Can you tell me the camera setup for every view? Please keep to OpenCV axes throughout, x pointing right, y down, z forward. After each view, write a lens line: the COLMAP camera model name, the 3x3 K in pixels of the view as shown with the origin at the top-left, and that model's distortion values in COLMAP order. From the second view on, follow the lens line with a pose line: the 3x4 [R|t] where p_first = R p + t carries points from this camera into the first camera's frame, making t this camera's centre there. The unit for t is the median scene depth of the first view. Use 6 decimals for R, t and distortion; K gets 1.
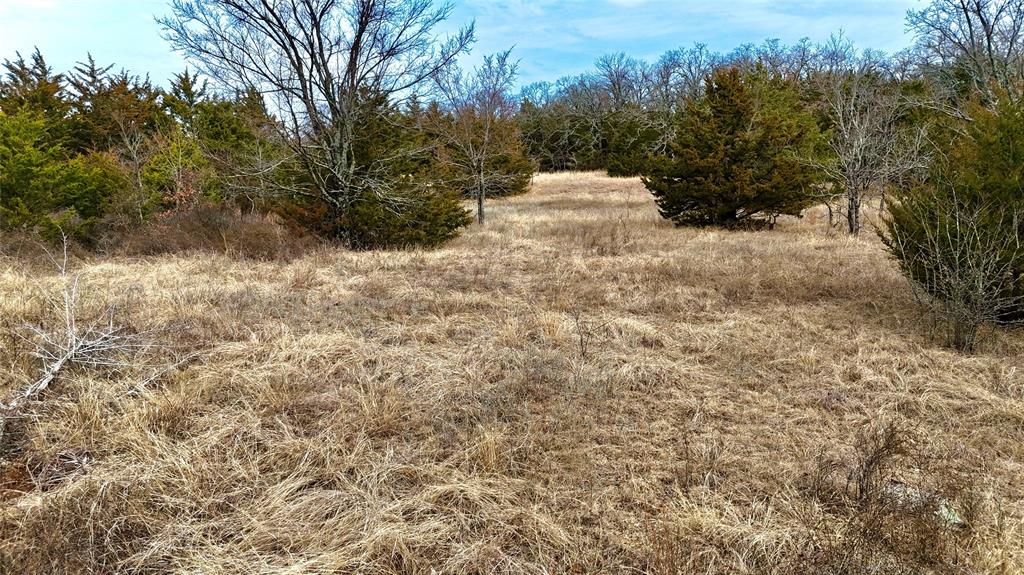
lens RADIAL K [[752.2, 0, 514.8], [0, 752.2, 287.2], [0, 0, 1]] dist [0.057965, -0.056643]
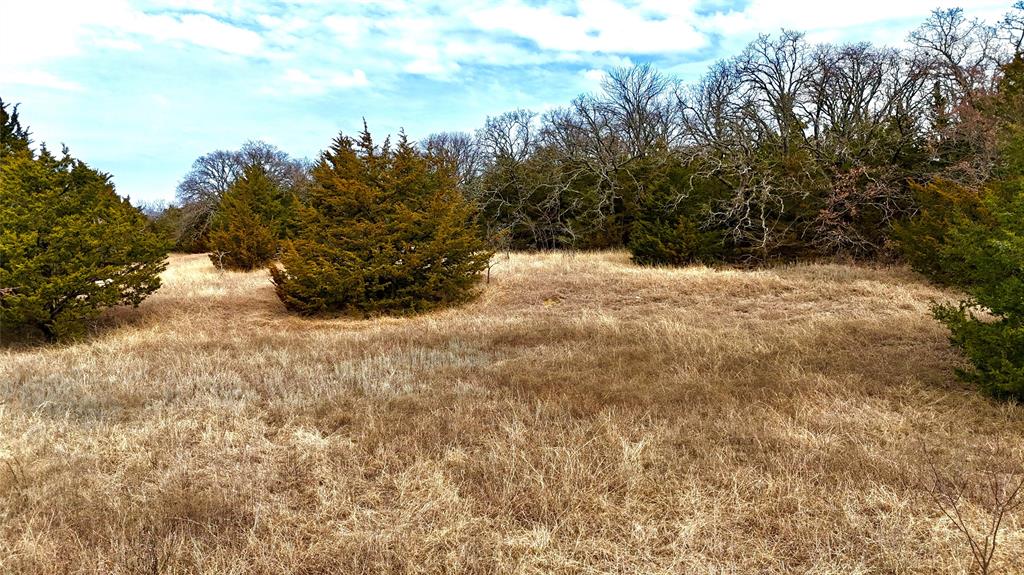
lens RADIAL K [[752.2, 0, 514.8], [0, 752.2, 287.2], [0, 0, 1]] dist [0.057965, -0.056643]
pose [[0.999878, 0.008815, 0.012866, 0.028478], [-0.007633, 0.995989, -0.089149, -0.072799], [-0.013601, 0.089040, 0.995935, 0.416298]]
